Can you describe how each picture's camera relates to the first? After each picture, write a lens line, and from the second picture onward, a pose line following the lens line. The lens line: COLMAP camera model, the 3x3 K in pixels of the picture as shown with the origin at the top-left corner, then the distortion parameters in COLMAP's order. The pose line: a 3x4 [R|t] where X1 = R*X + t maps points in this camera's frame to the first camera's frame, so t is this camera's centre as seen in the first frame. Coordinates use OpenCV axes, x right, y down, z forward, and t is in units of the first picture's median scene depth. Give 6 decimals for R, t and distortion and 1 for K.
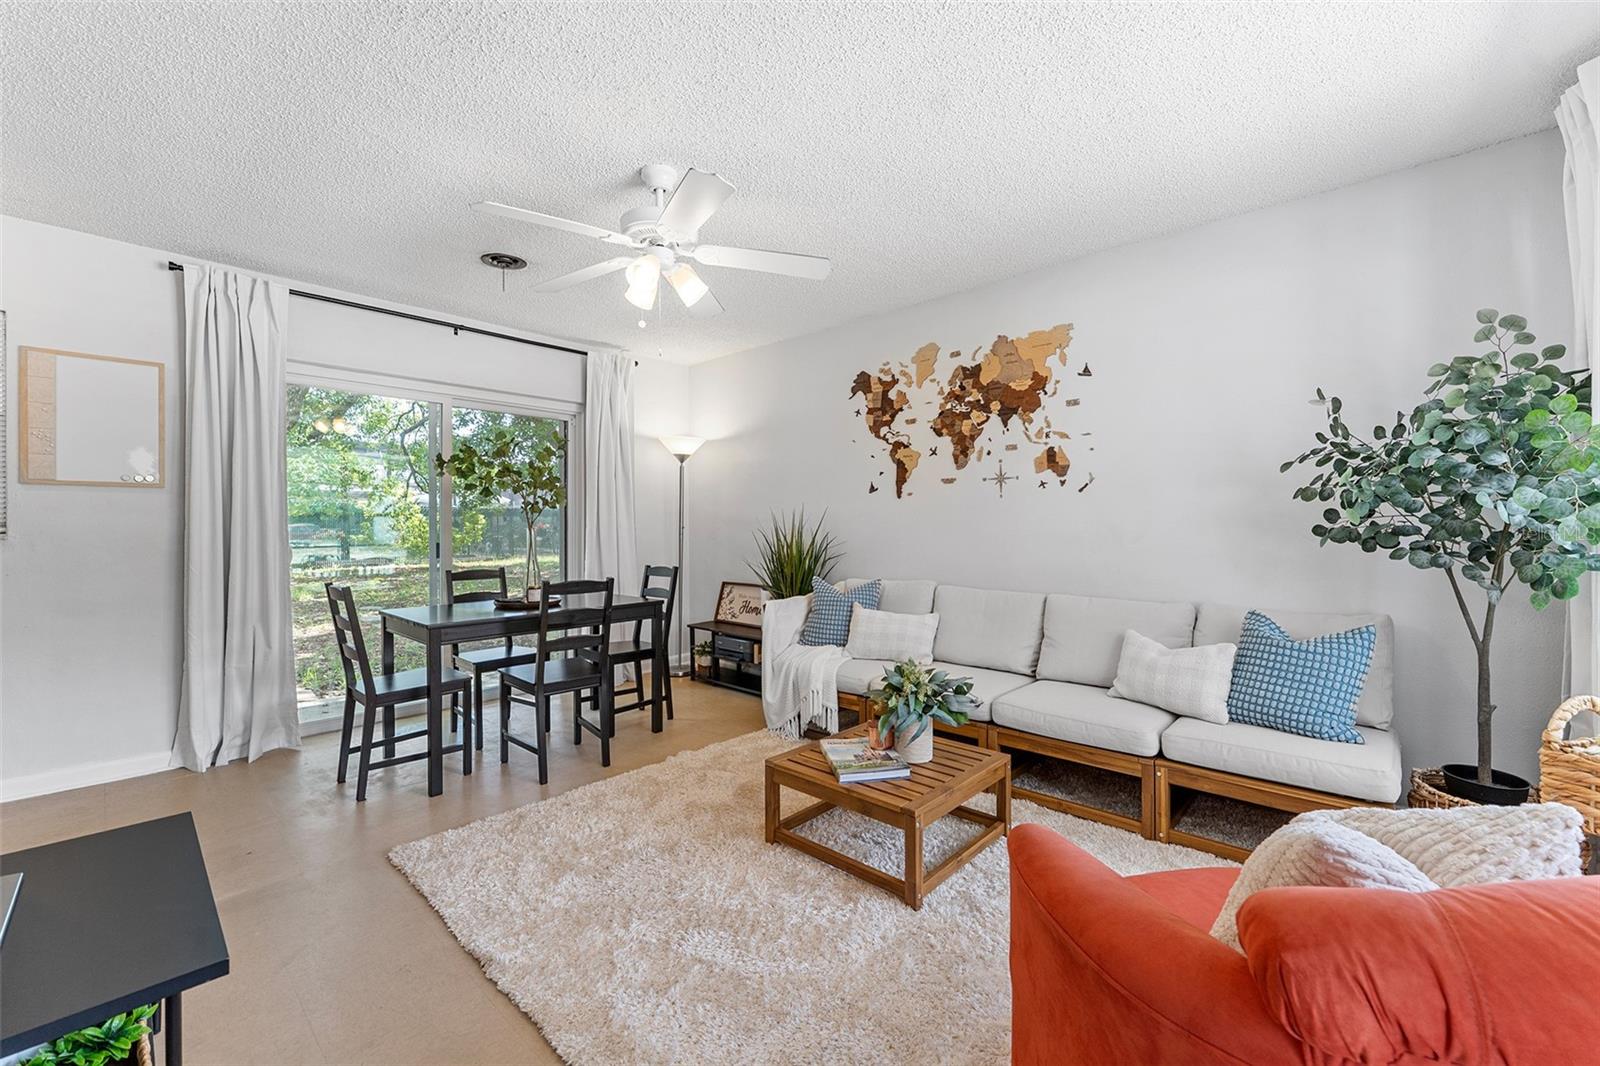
lens RADIAL K [[640.3, 0, 799.4], [0, 640.3, 526.0], [0, 0, 1]] dist [-0.001635, -0.000609]
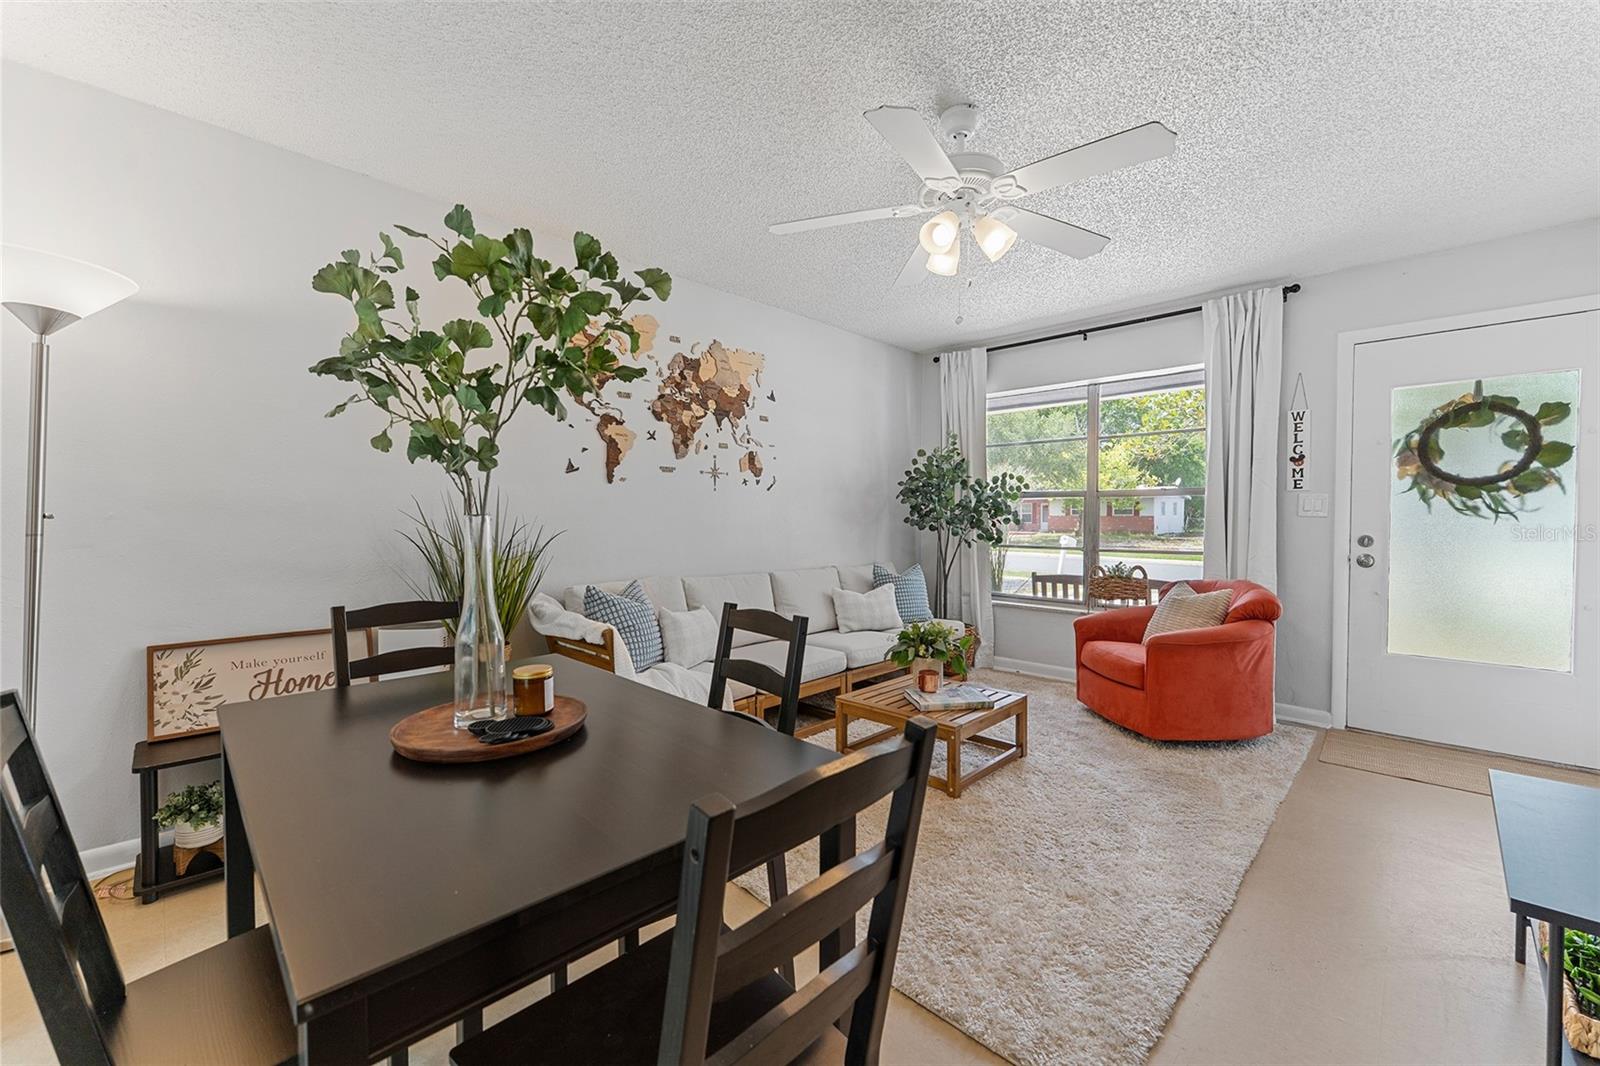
lens RADIAL K [[640.3, 0, 813.2], [0, 640.3, 531.1], [0, 0, 1]] dist [-0.001635, -0.000609]
pose [[0.016825, -0.014152, 0.999758, -0.736791], [0.000434, 0.999900, 0.014147, 0.008178], [-0.999858, 0.000196, 0.016830, 0.787588]]
